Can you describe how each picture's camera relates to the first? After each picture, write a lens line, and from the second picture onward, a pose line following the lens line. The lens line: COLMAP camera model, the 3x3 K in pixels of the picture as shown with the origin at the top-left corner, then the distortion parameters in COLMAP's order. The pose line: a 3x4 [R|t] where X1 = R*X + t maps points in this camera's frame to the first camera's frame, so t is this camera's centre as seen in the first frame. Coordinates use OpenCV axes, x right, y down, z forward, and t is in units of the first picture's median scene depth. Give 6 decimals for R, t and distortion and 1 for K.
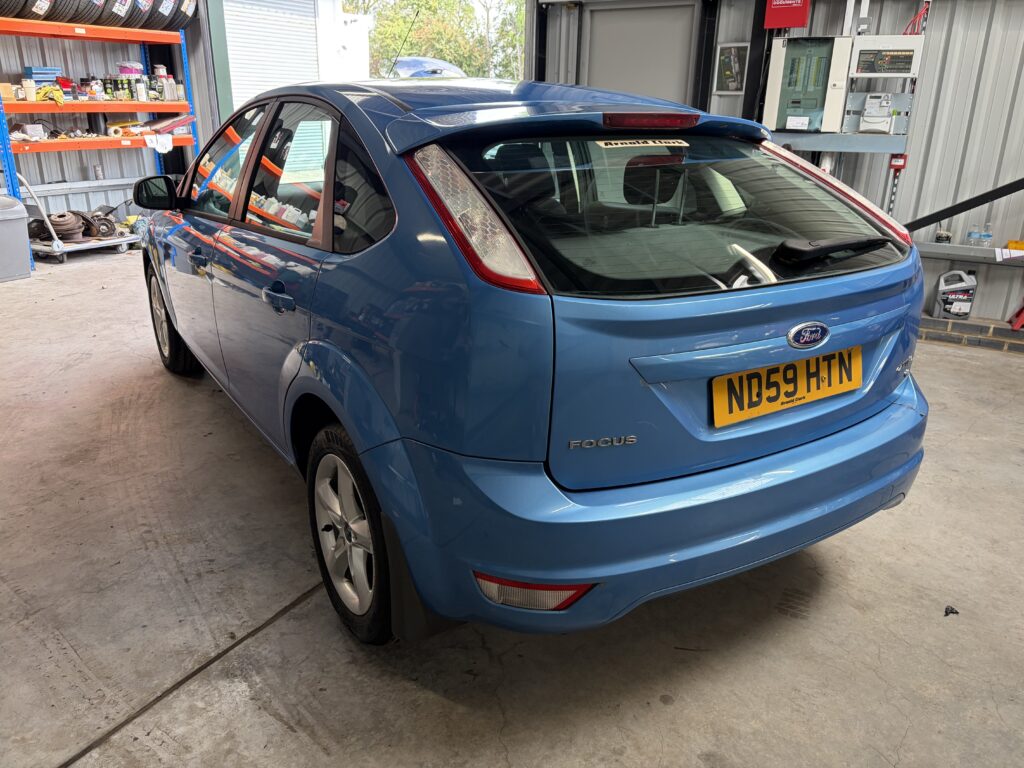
lens RADIAL K [[771.3, 0, 512.0], [0, 771.3, 384.0], [0, 0, 1]] dist [0.042970, -0.050363]
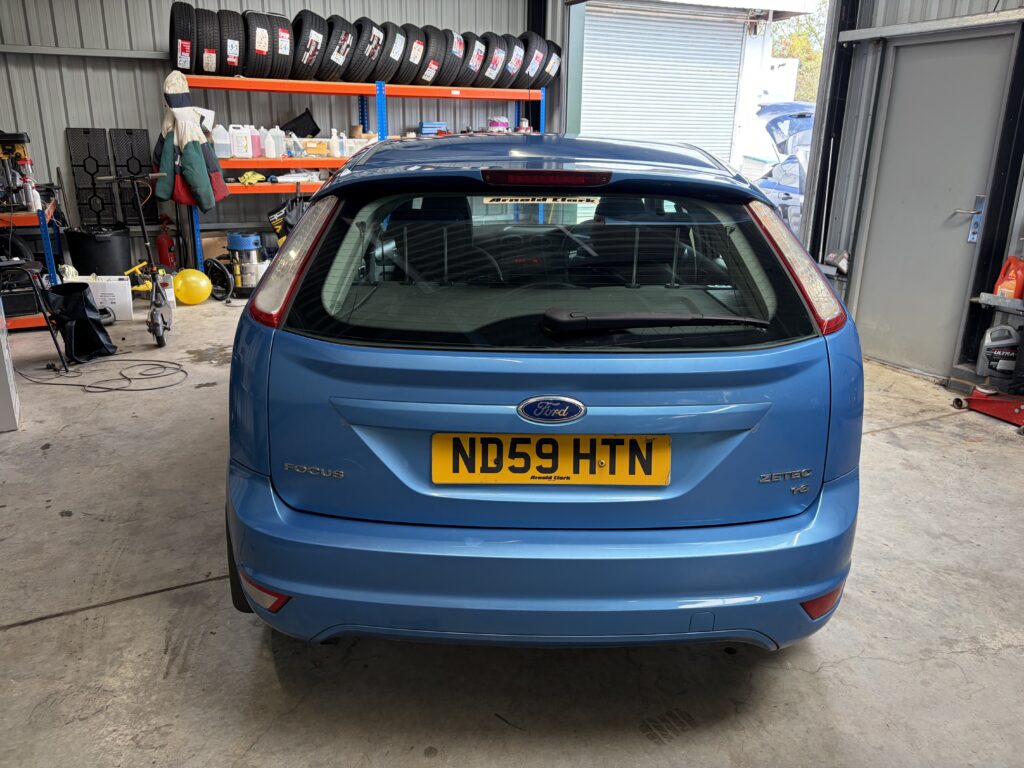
lens RADIAL K [[769.0, 0, 515.0], [0, 769.0, 389.1], [0, 0, 1]] dist [0.062074, -0.074197]
pose [[0.844755, 0.156321, -0.511813, 0.668234], [-0.178751, 0.983879, 0.005471, -0.069230], [0.504417, 0.086866, 0.859080, 0.146498]]
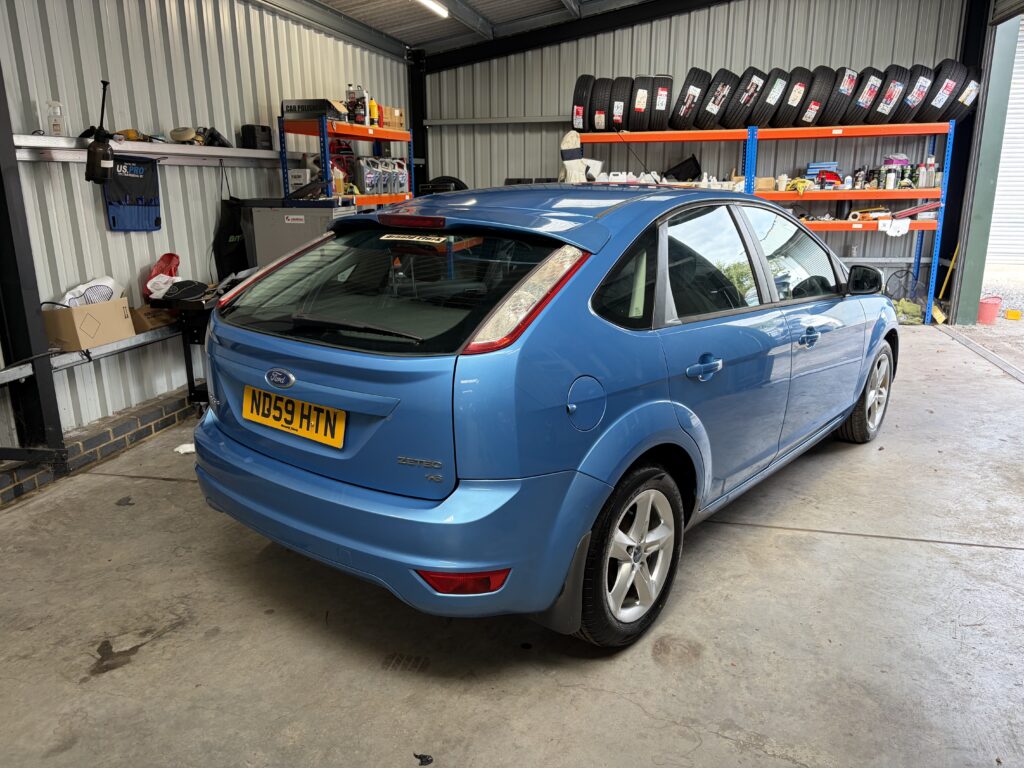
lens RADIAL K [[776.1, 0, 513.6], [0, 776.1, 382.2], [0, 0, 1]] dist [0.034090, -0.038981]
pose [[0.307838, 0.221212, -0.925365, 1.455072], [-0.308149, 0.943353, 0.123001, -0.287609], [0.900156, 0.247286, 0.358566, 0.721070]]
